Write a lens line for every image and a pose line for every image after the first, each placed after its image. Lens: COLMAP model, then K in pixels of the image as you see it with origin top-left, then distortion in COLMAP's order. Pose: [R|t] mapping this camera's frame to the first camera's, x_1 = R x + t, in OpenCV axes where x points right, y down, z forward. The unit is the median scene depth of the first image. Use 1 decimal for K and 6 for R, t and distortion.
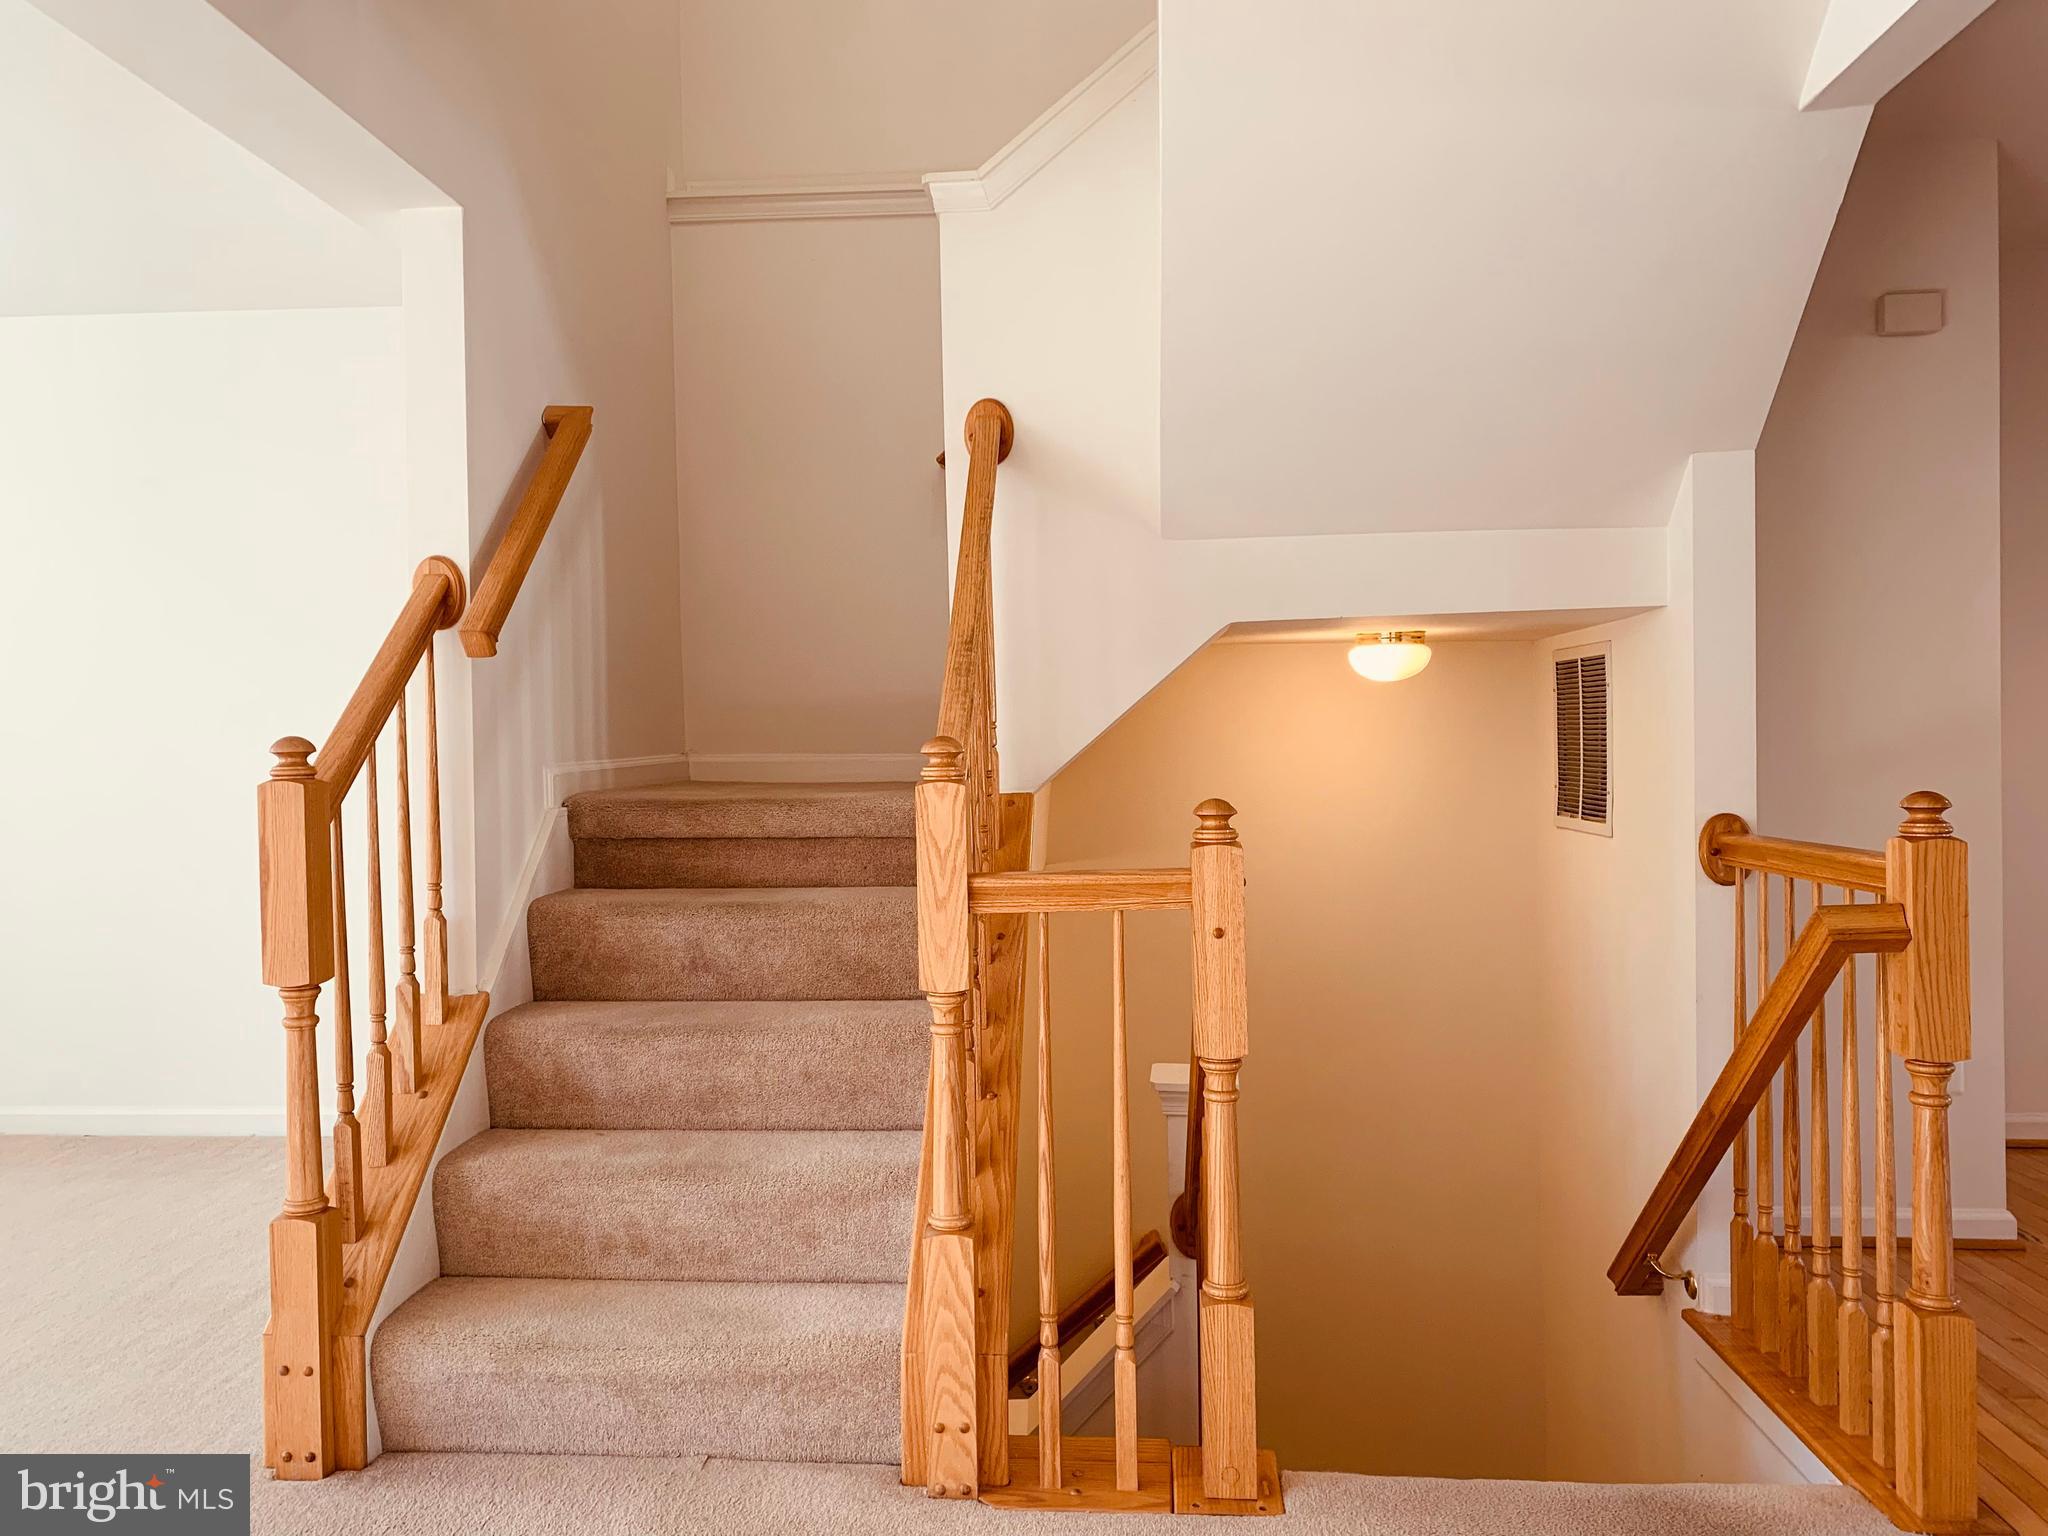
lens RADIAL K [[1567.2, 0, 990.3], [0, 1567.2, 758.1], [0, 0, 1]] dist [0.028352, -0.022846]
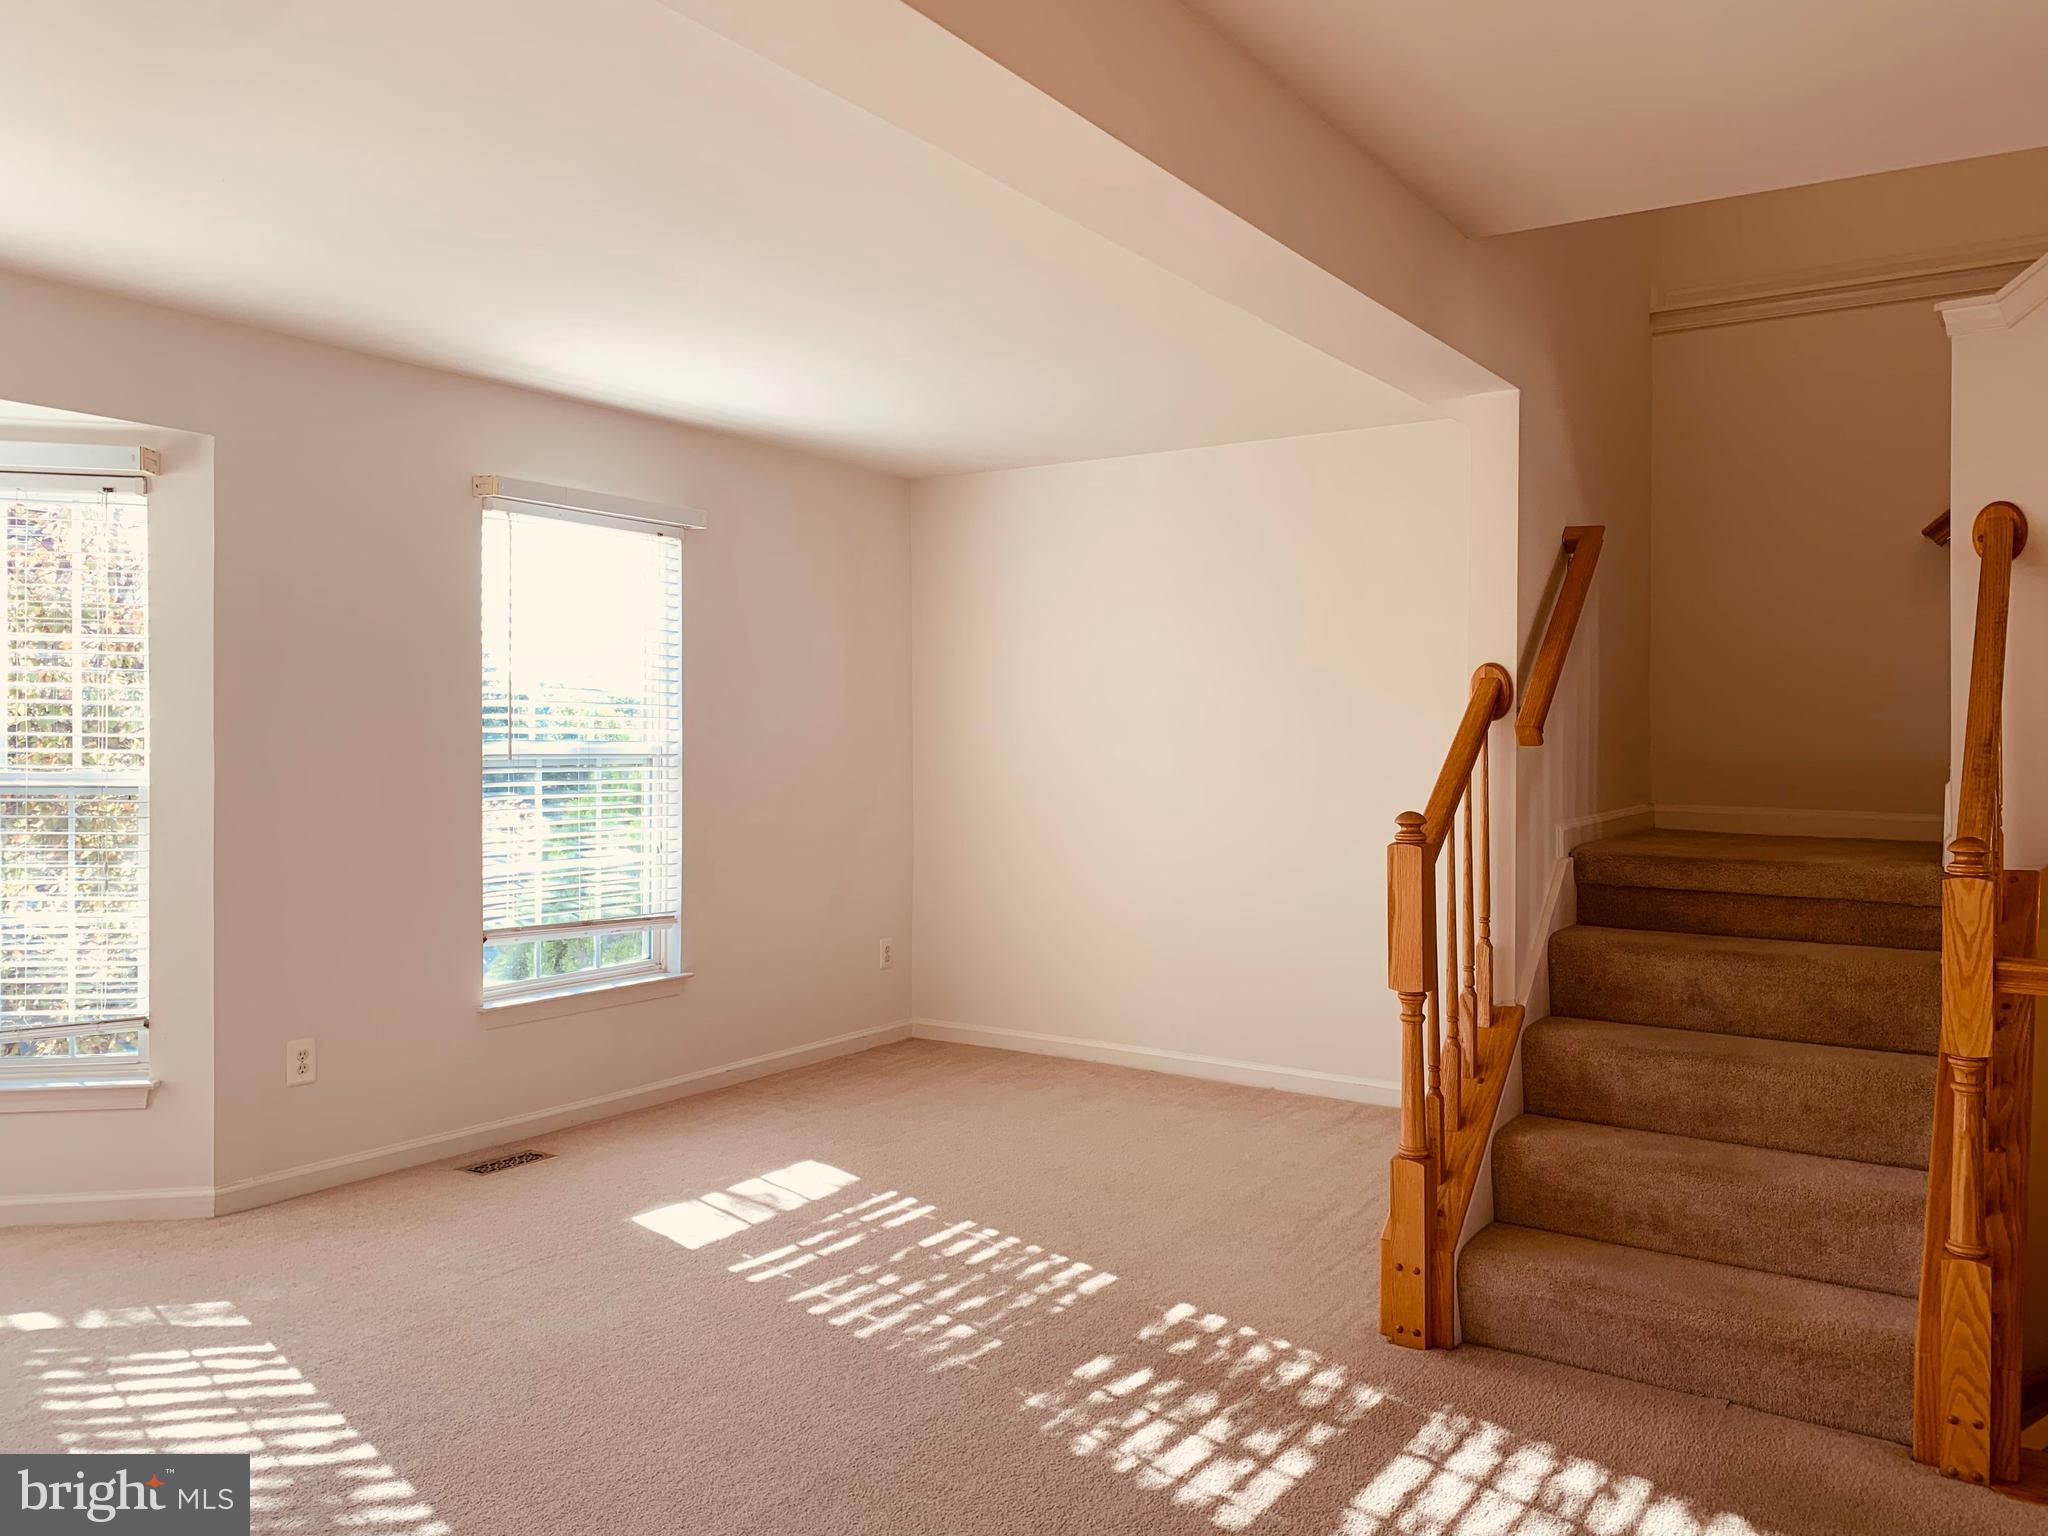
lens RADIAL K [[1567.2, 0, 994.3], [0, 1567.2, 757.2], [0, 0, 1]] dist [0.028352, -0.022846]
pose [[0.869665, 0.027816, -0.492859, -0.076326], [-0.023197, 0.999611, 0.015484, -0.068042], [0.493098, -0.002033, 0.869972, -0.347590]]
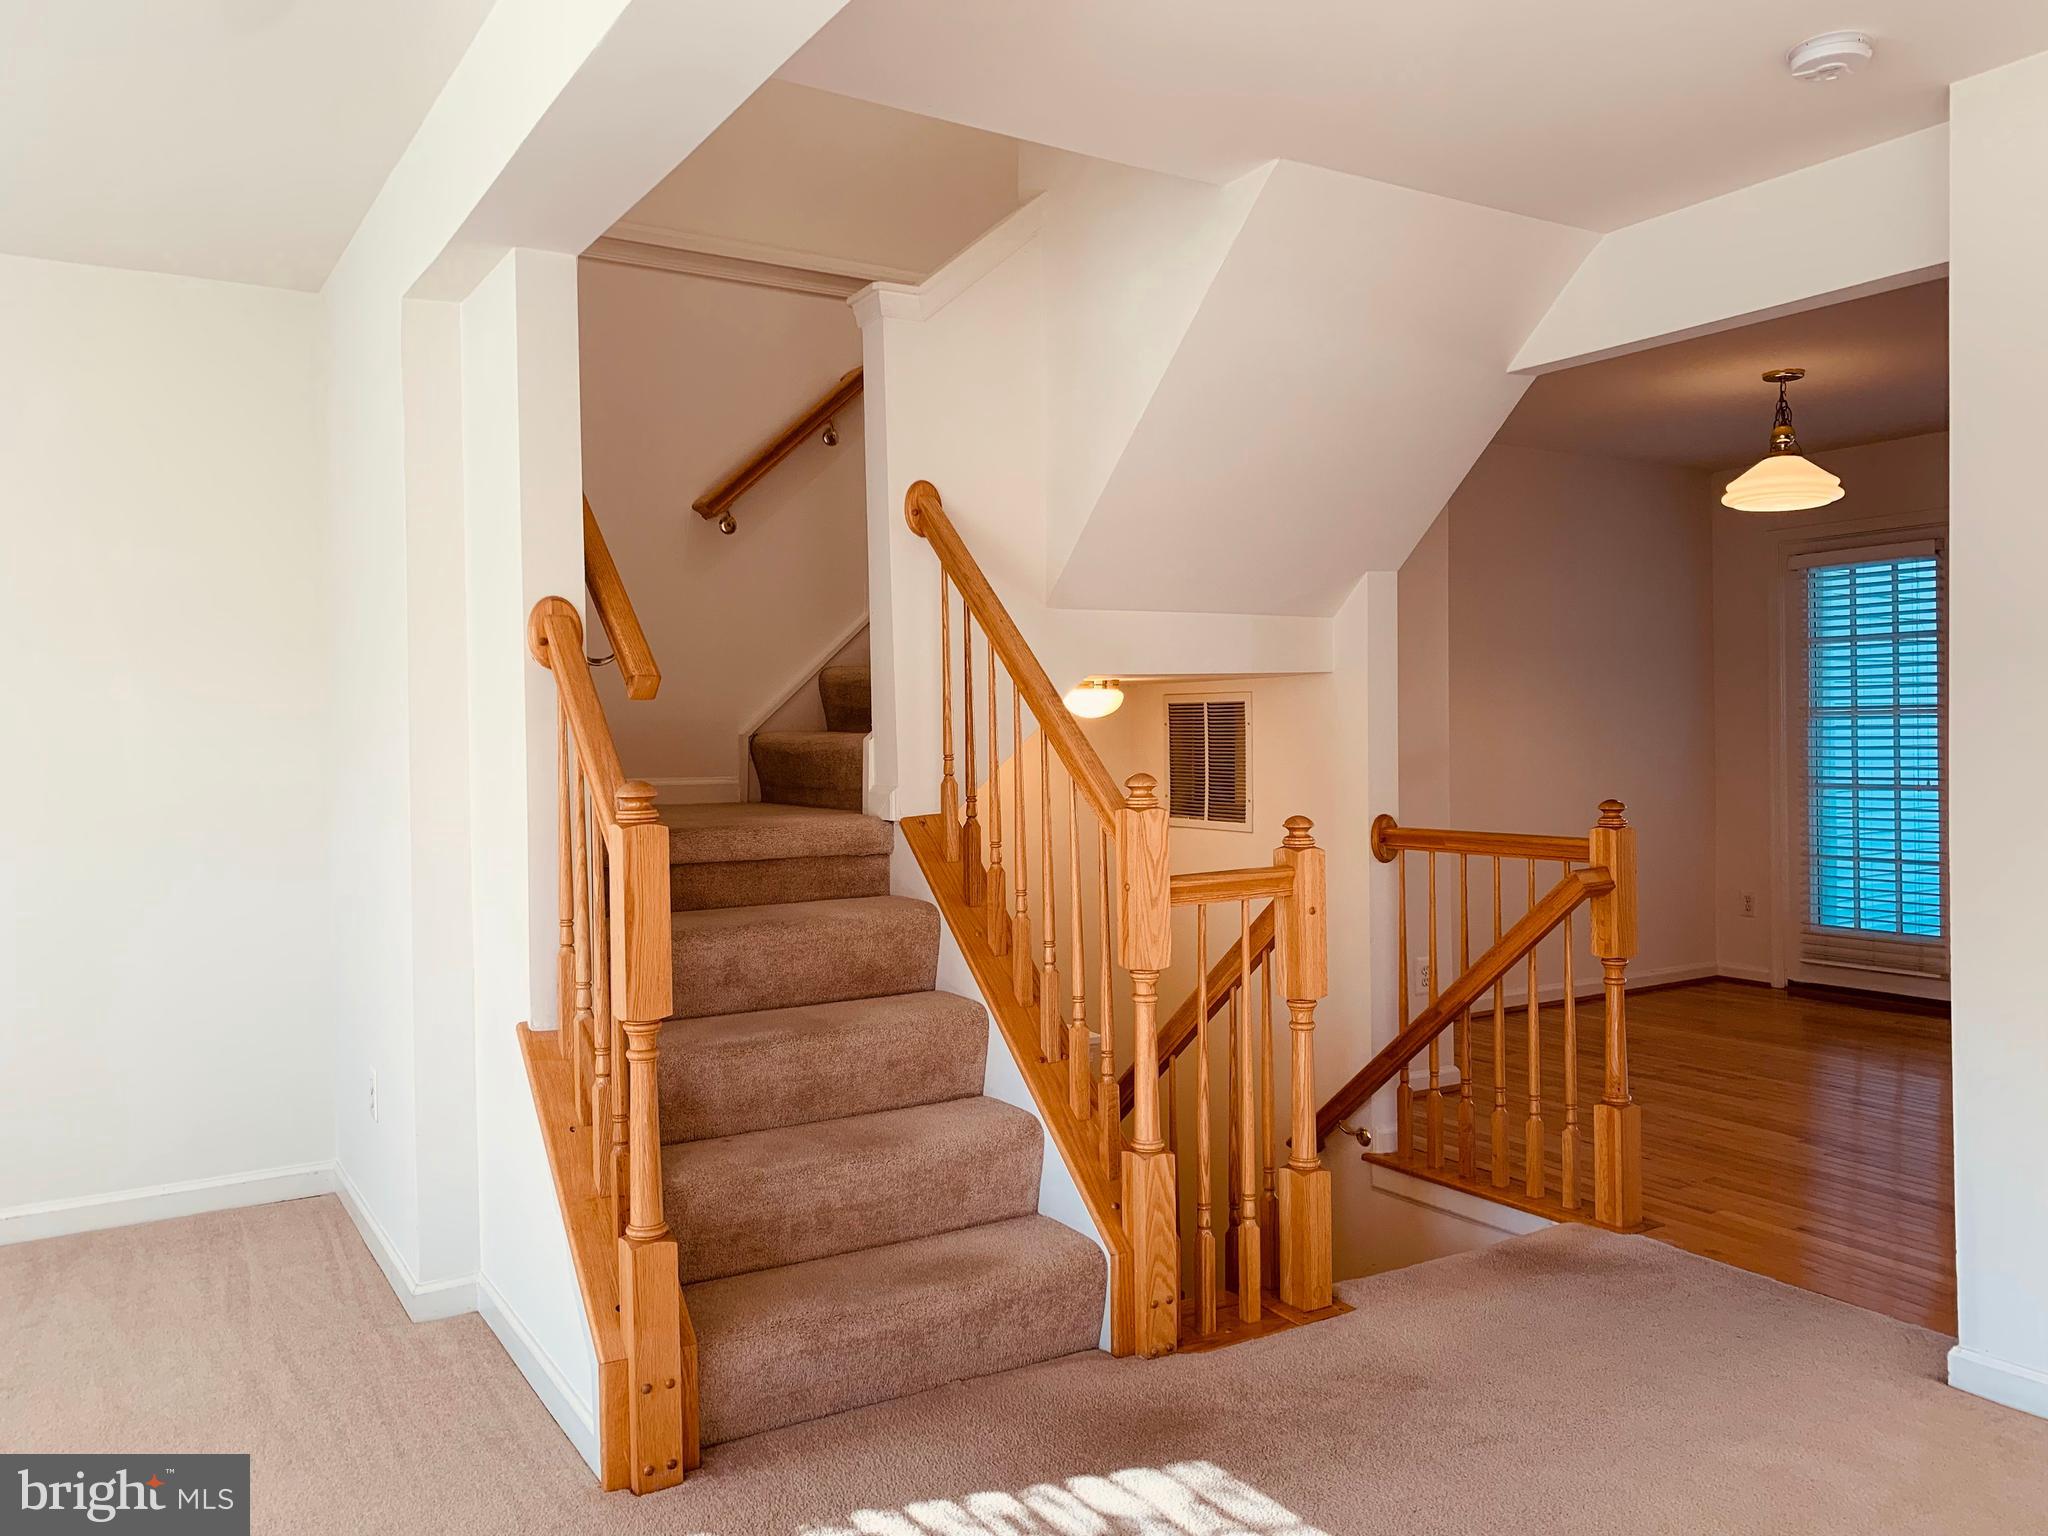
lens RADIAL K [[1567.2, 0, 1006.6], [0, 1567.2, 735.4], [0, 0, 1]] dist [0.028352, -0.022846]
pose [[0.809821, 0.001213, 0.586676, -0.779236], [0.007426, 0.999897, -0.012318, -0.026863], [-0.586631, 0.014332, 0.809728, 0.007959]]
